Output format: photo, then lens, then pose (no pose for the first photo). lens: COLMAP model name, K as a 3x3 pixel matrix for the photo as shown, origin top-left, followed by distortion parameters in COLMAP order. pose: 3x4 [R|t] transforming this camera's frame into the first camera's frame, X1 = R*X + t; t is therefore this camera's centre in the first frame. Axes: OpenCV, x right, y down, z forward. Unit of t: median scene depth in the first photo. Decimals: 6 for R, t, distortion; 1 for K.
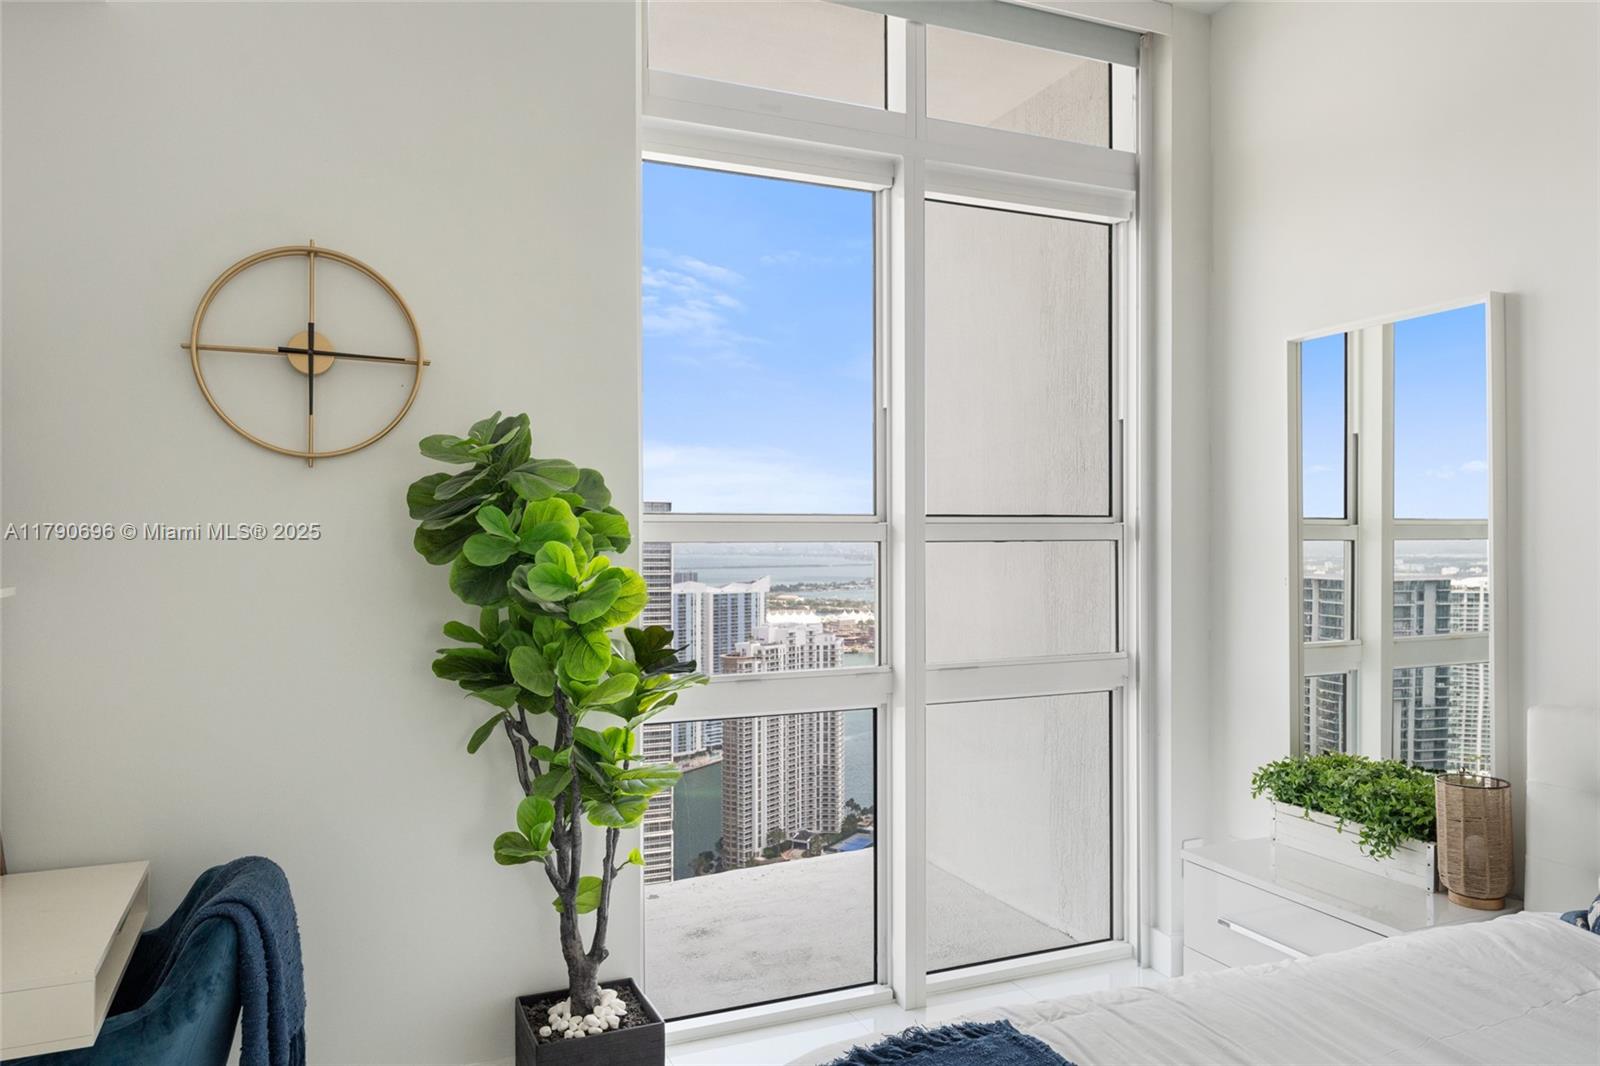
lens RADIAL K [[1070.3, 0, 806.7], [0, 1070.3, 518.5], [0, 0, 1]] dist [-0.001802, 0.004829]
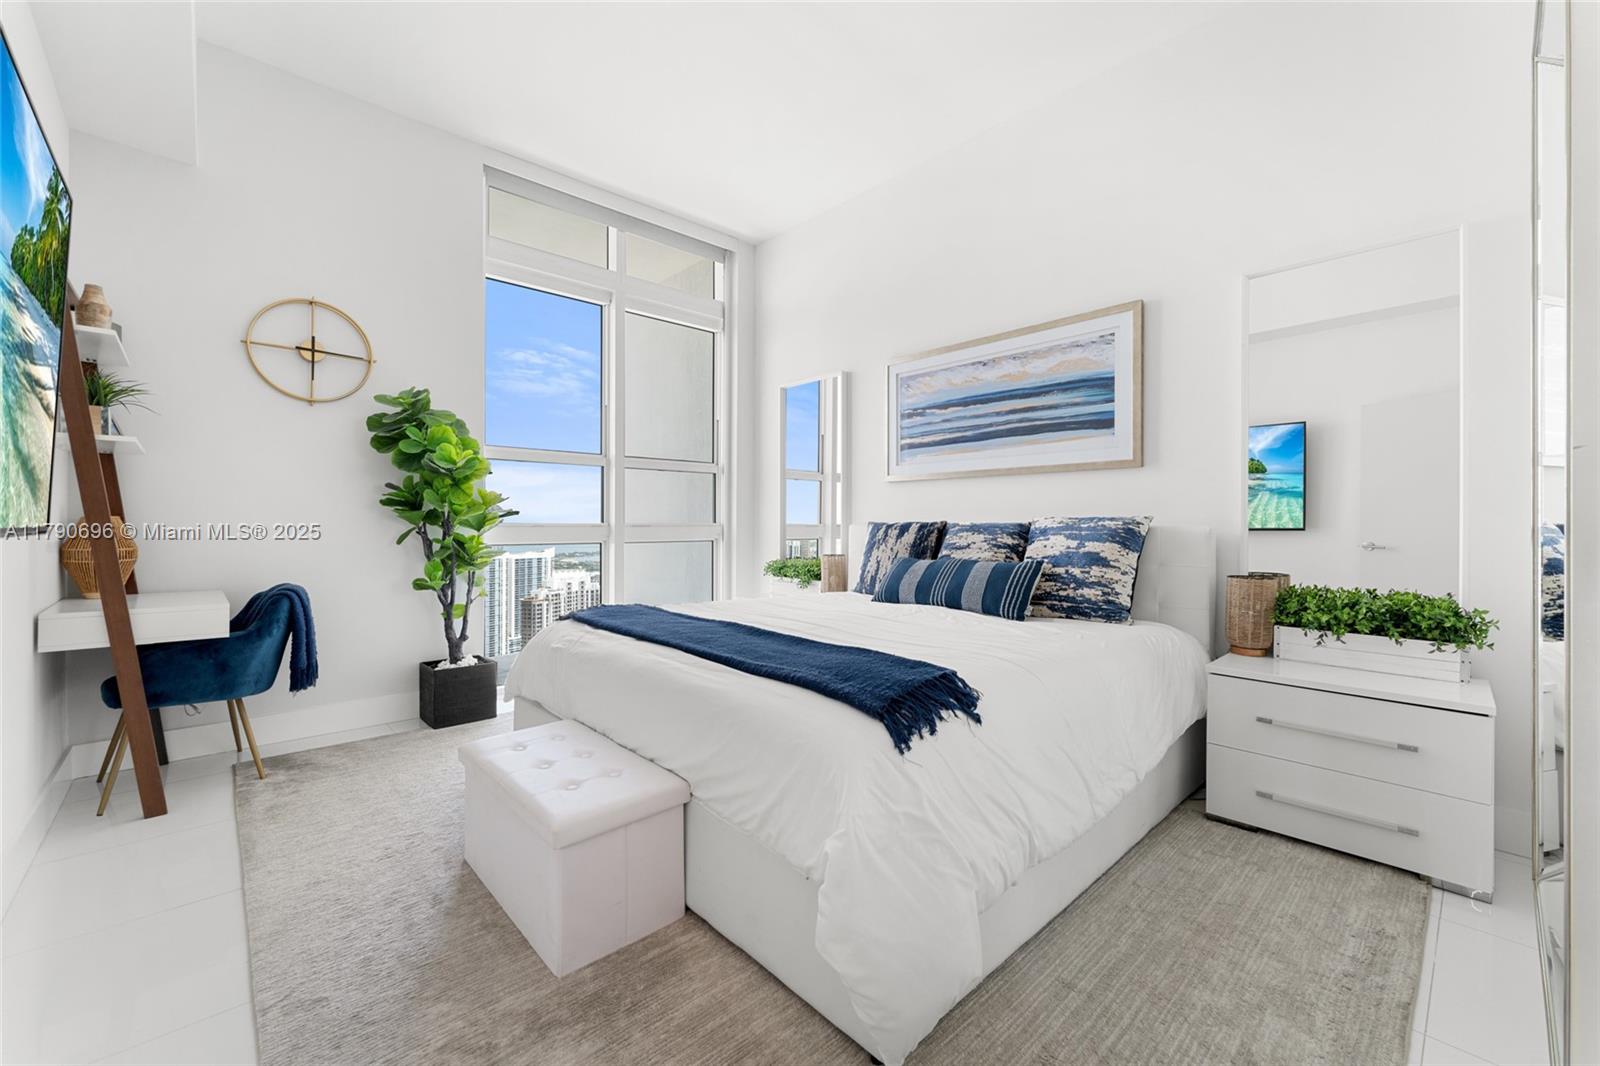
lens RADIAL K [[645.5, 0, 805.2], [0, 645.5, 524.3], [0, 0, 1]] dist [-0.001986, 0.000876]
pose [[0.944205, 0.005983, 0.329303, 0.031154], [-0.010984, 0.999851, 0.013326, 0.148648], [-0.329174, -0.016200, 0.944130, -0.484345]]
